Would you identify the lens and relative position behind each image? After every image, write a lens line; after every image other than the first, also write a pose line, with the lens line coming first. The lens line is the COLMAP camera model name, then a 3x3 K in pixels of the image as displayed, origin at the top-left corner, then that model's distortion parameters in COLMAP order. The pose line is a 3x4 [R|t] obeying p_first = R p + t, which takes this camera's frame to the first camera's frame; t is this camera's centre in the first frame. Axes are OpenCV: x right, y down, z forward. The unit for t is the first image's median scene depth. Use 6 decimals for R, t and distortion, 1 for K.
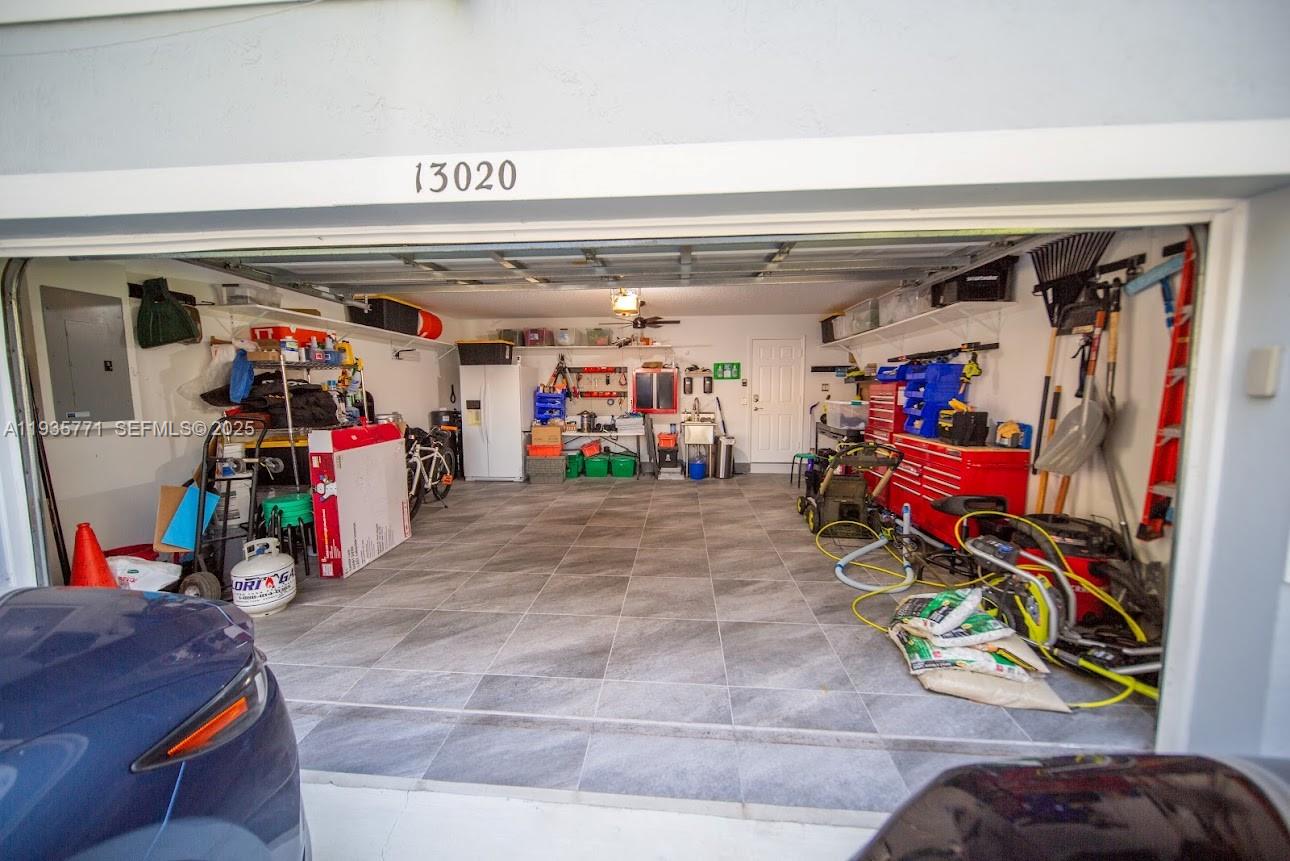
lens RADIAL K [[450.5, 0, 646.7], [0, 450.5, 430.4], [0, 0, 1]] dist [-0.001569, -0.000224]
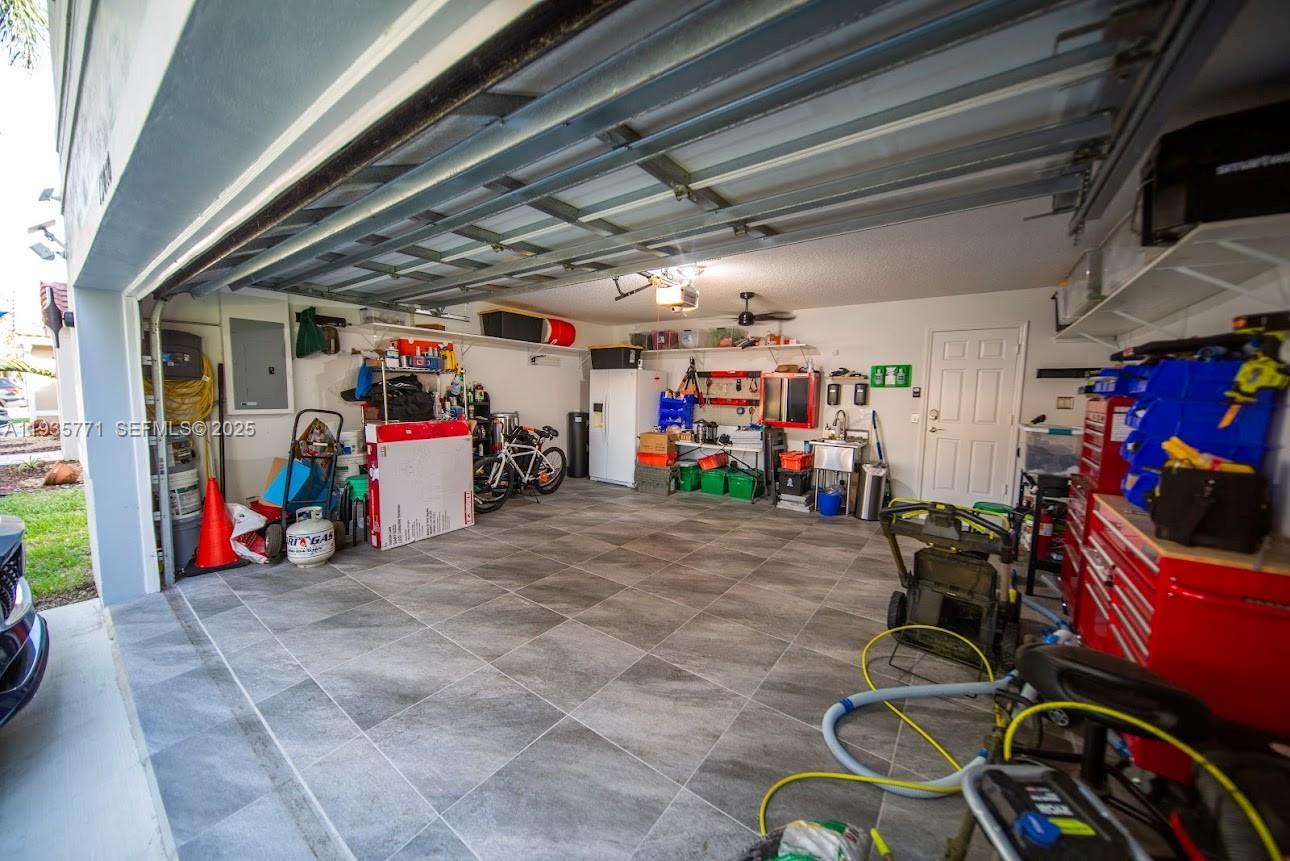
lens RADIAL K [[450.5, 0, 646.7], [0, 450.5, 430.4], [0, 0, 1]] dist [-0.001569, -0.000224]
pose [[0.846534, 0.067431, -0.528046, 0.259856], [-0.072485, 0.997307, 0.011150, -0.024269], [0.527376, 0.028837, 0.849142, 0.179353]]
